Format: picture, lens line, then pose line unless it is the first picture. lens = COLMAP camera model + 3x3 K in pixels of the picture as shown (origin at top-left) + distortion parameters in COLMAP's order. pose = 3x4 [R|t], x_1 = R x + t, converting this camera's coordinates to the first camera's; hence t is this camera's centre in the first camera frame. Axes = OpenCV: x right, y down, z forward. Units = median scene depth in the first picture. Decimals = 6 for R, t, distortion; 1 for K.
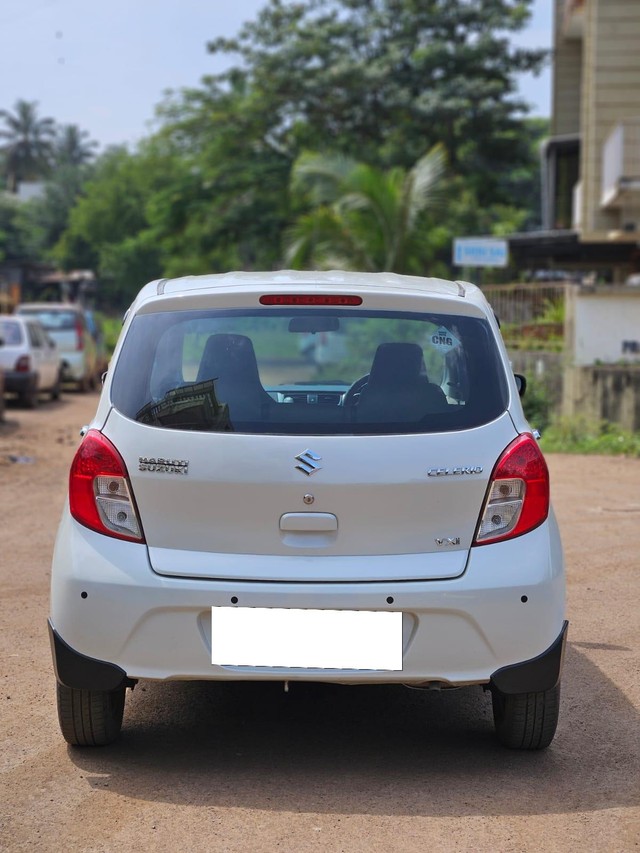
lens RADIAL K [[1638.4, 0, 320.0], [0, 1638.4, 426.5], [0, 0, 1]] dist [0.037538, 0.086301]
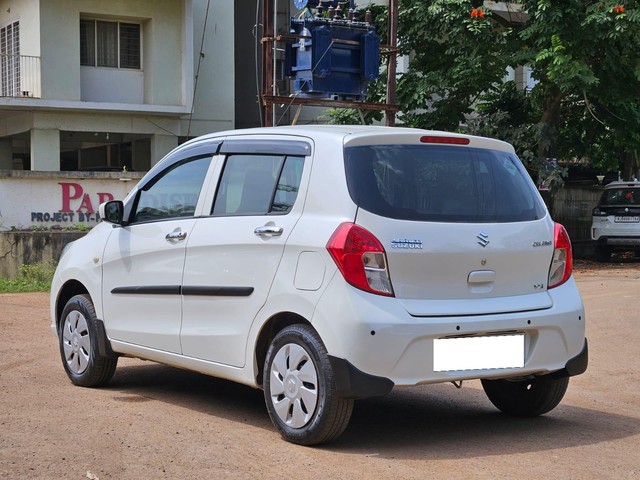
lens RADIAL K [[1229.2, 0, 332.6], [0, 1229.2, 239.2], [0, 0, 1]] dist [0.037538, 0.086301]
pose [[0.821434, -0.024301, 0.569785, -0.794250], [0.049451, 0.998364, -0.028711, 0.048077], [-0.568155, 0.051761, 0.821292, 0.103872]]
